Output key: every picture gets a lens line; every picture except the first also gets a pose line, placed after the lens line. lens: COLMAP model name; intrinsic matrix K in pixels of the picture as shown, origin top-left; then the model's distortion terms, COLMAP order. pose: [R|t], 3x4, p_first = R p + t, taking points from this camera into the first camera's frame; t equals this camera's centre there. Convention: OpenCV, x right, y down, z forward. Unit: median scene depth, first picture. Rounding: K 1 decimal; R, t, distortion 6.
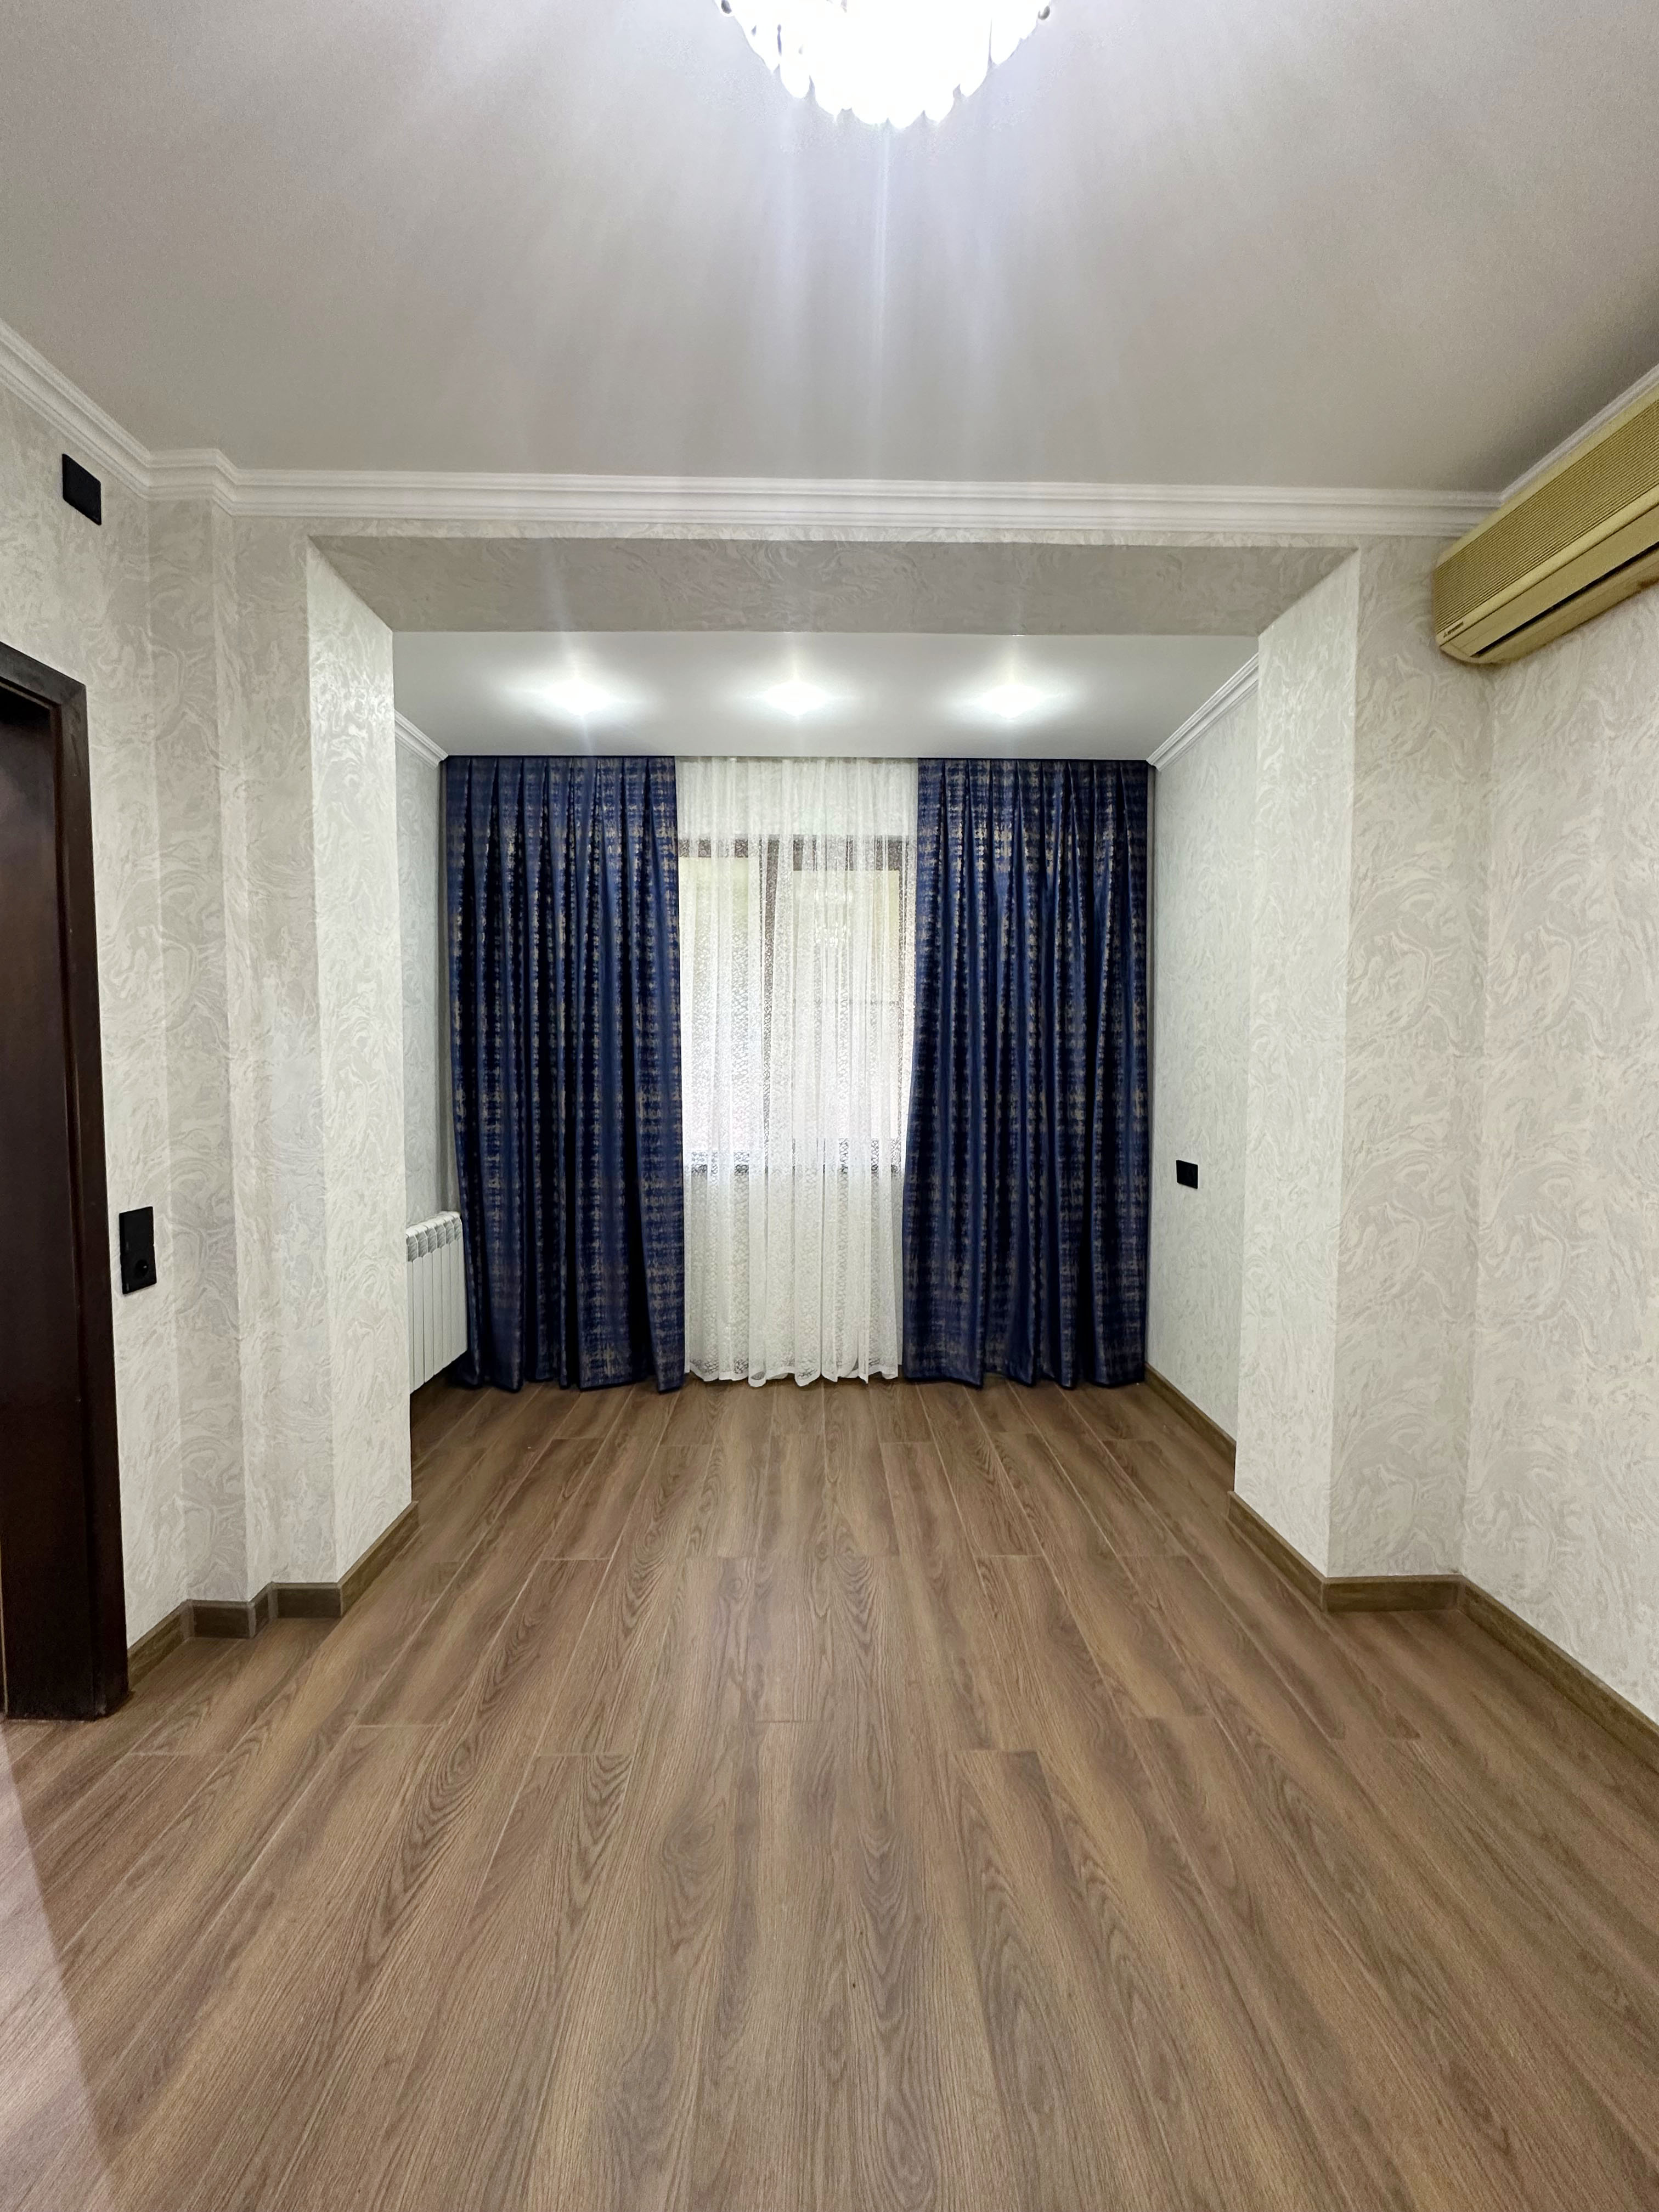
lens RADIAL K [[882.1, 0, 829.2], [0, 882.1, 1103.8], [0, 0, 1]] dist [-0.005597, 0.001828]
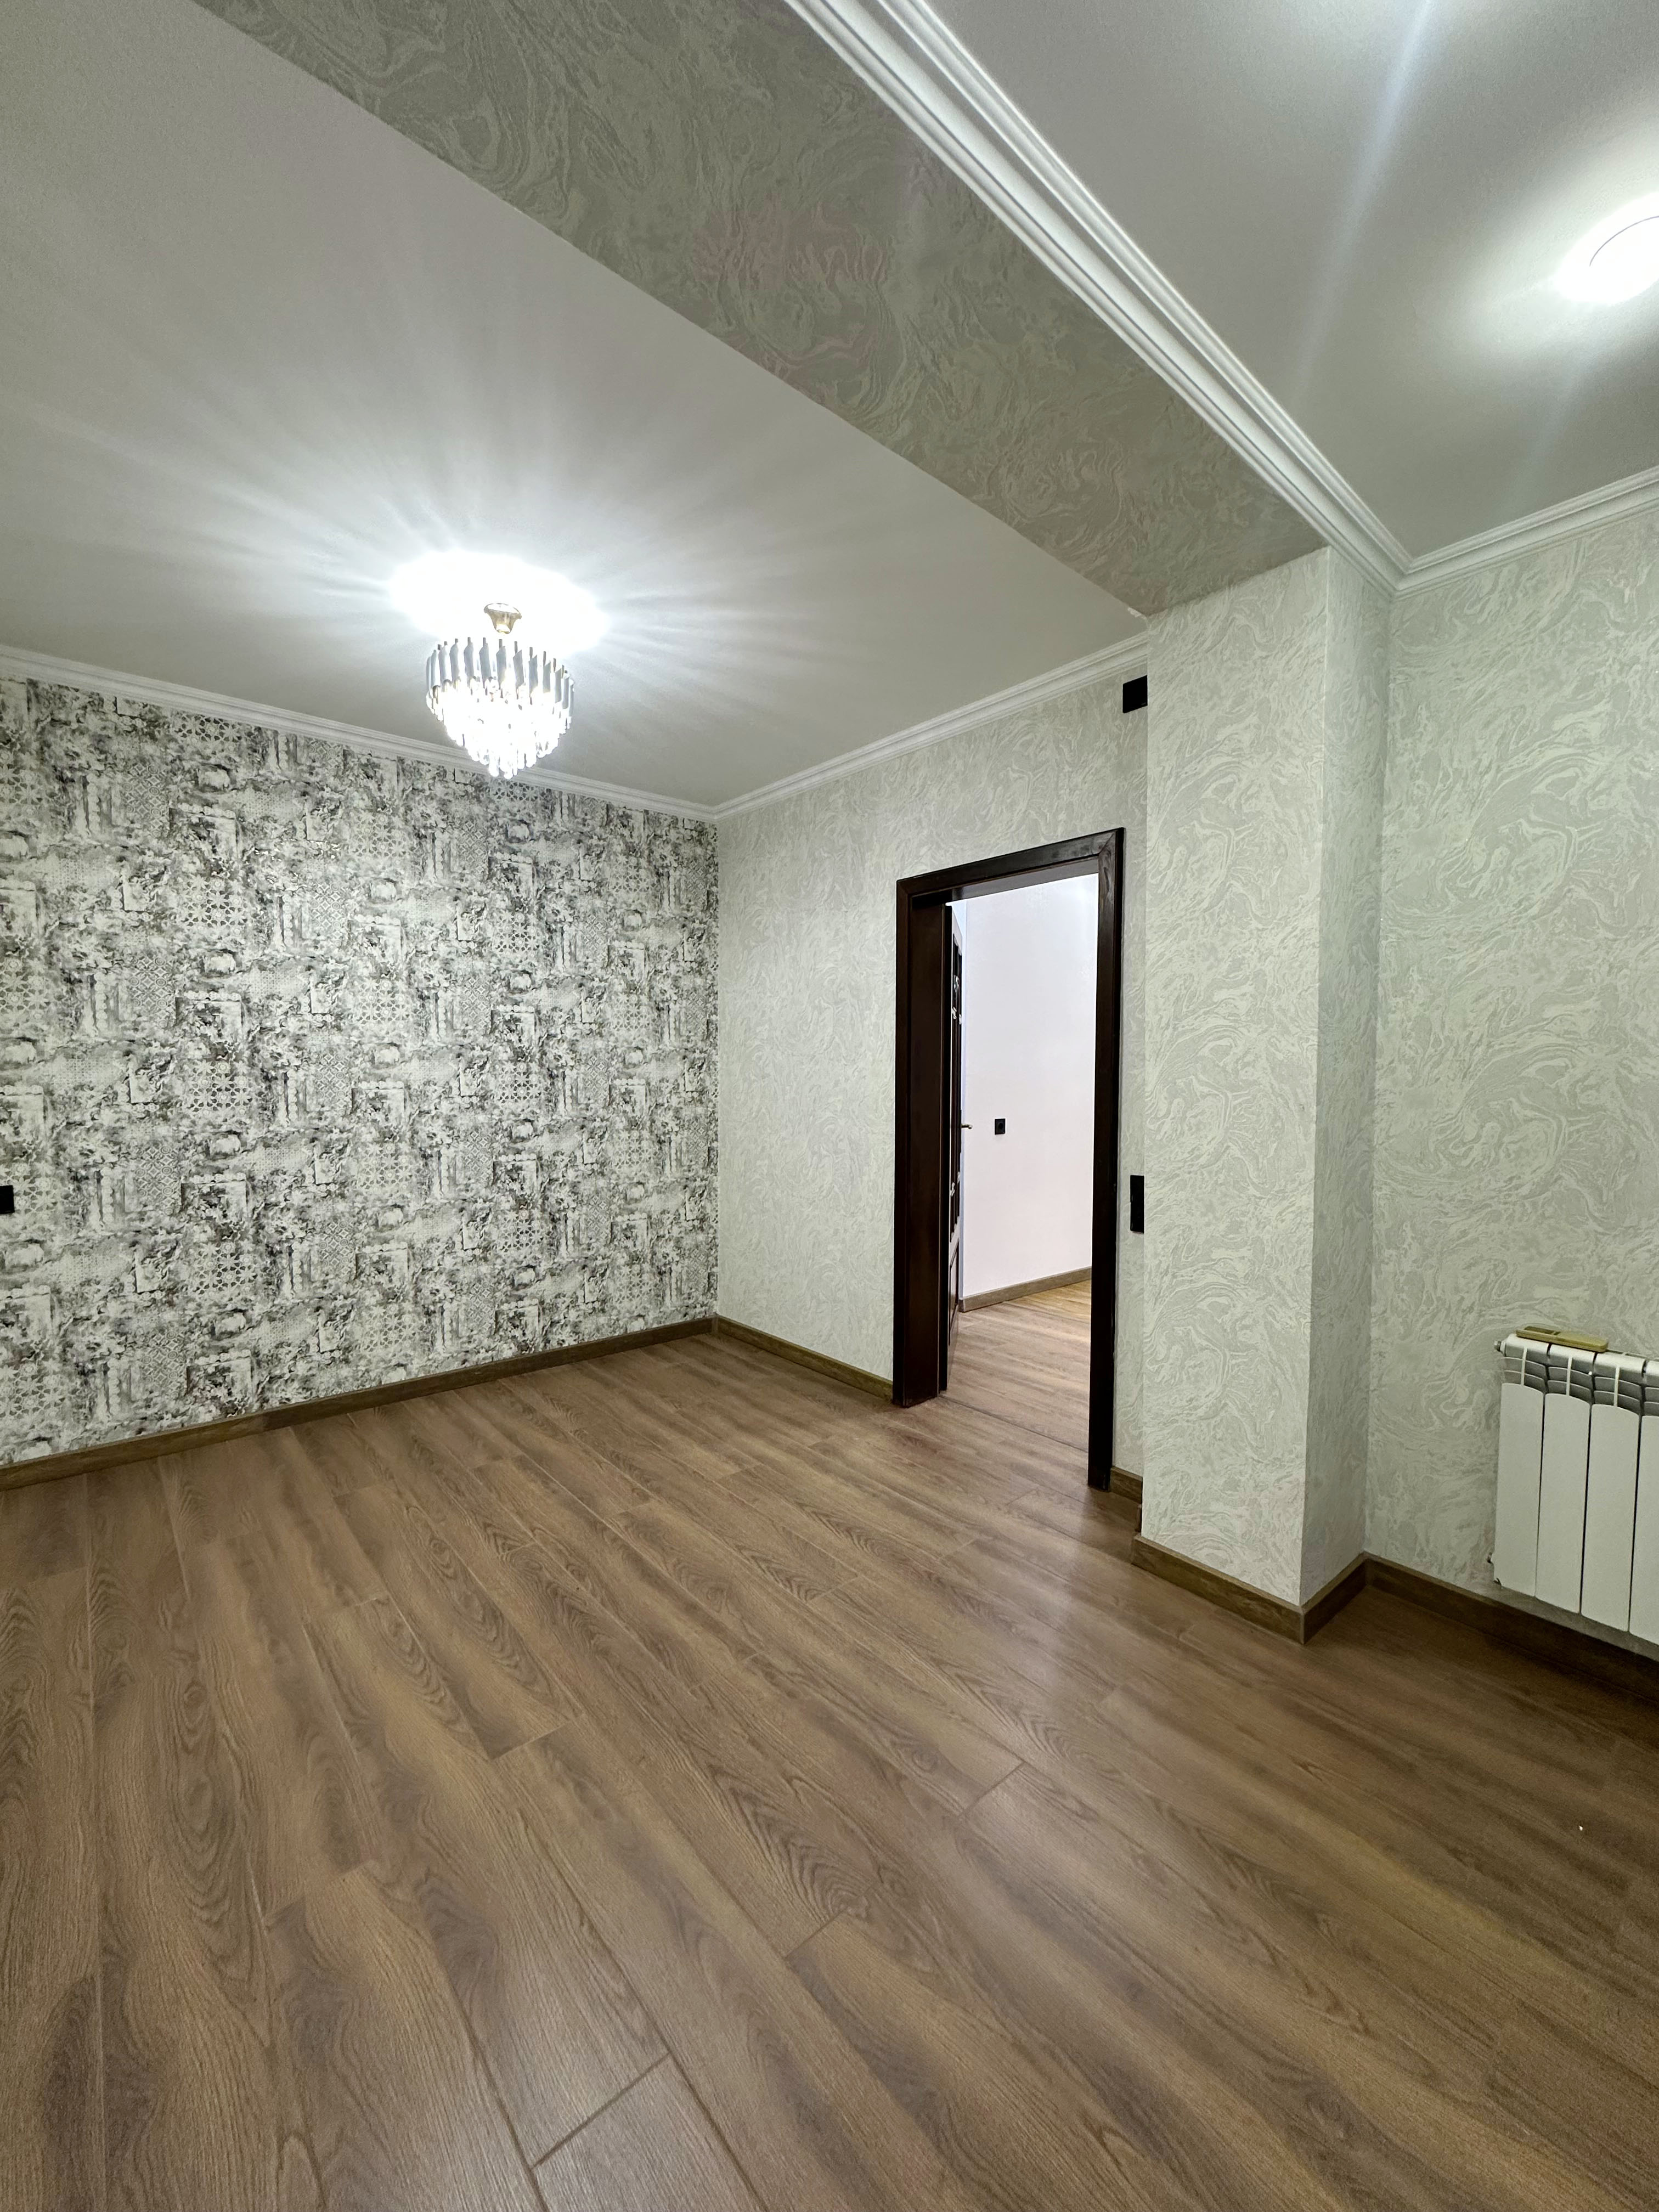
lens RADIAL K [[882.1, 0, 829.2], [0, 882.1, 1103.8], [0, 0, 1]] dist [-0.005597, 0.001828]
pose [[-0.771259, 0.021725, -0.636151, 0.296710], [-0.031602, 0.996878, 0.072356, -0.048357], [0.635737, 0.075909, -0.768164, 1.039506]]
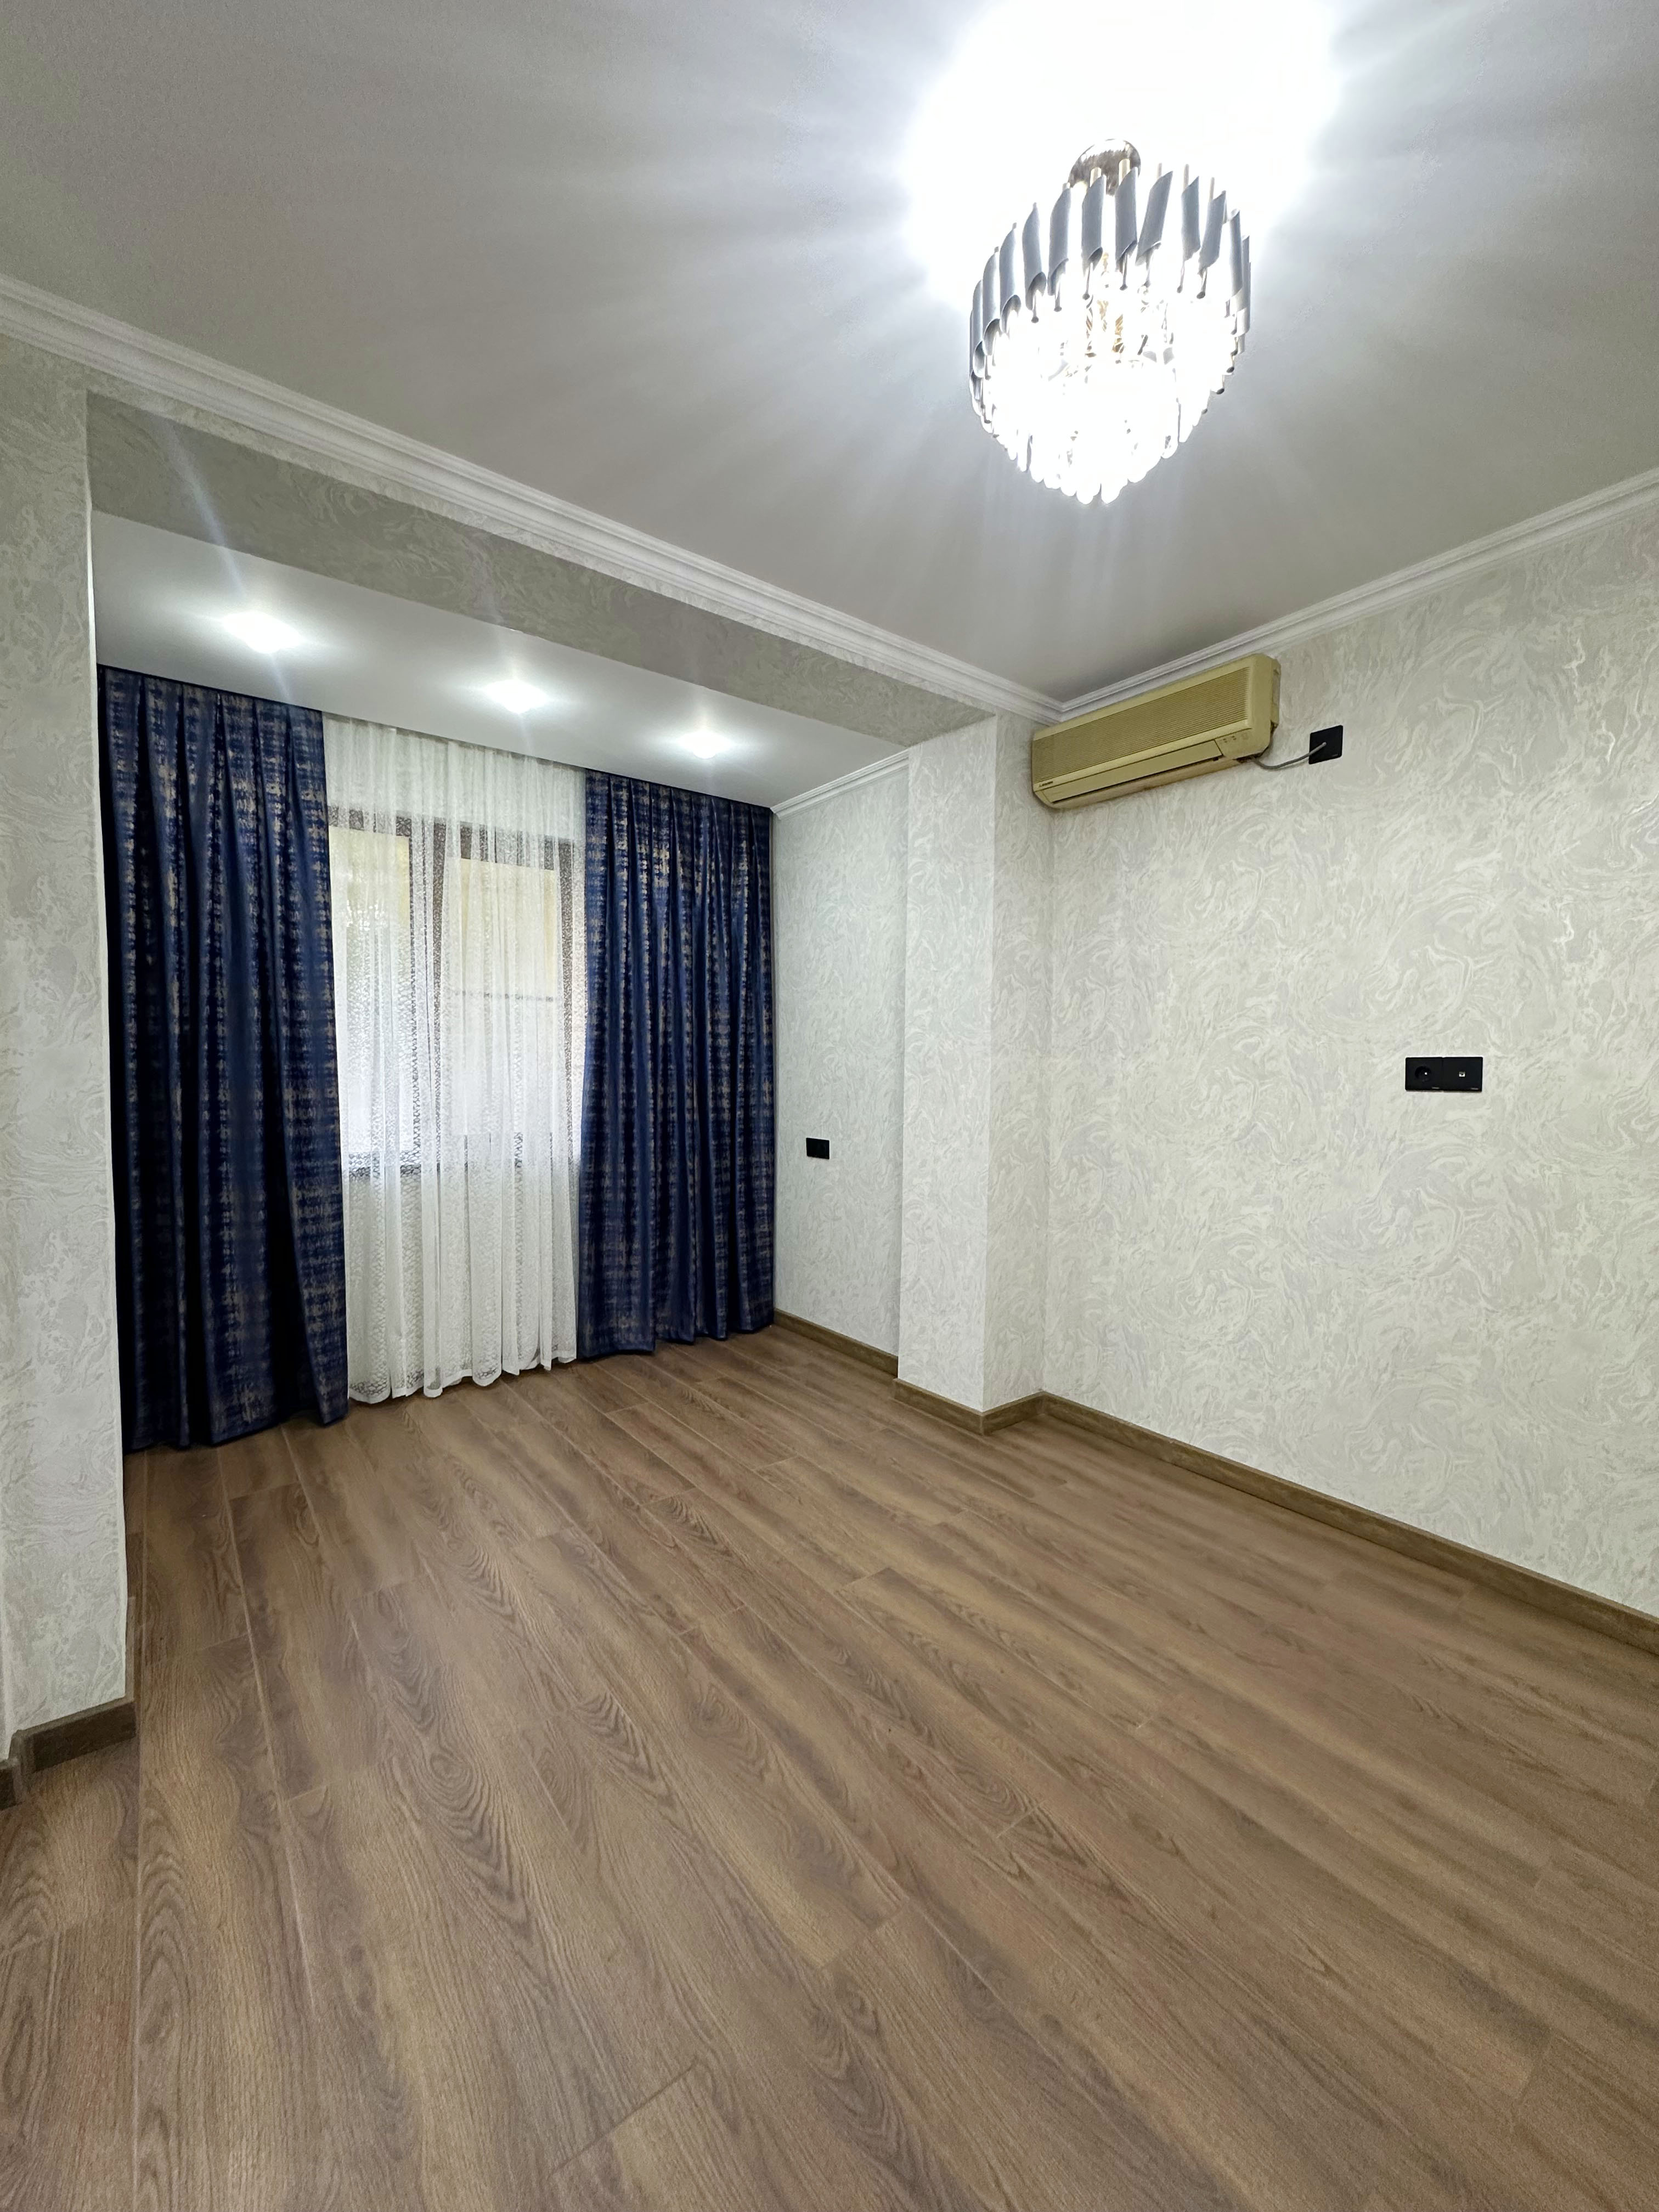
lens RADIAL K [[882.1, 0, 829.2], [0, 882.1, 1103.8], [0, 0, 1]] dist [-0.005597, 0.001828]
pose [[0.806852, -0.022403, 0.590328, -0.332304], [0.019655, 0.999745, 0.011077, 0.002860], [-0.590426, 0.002666, 0.807087, -0.022586]]
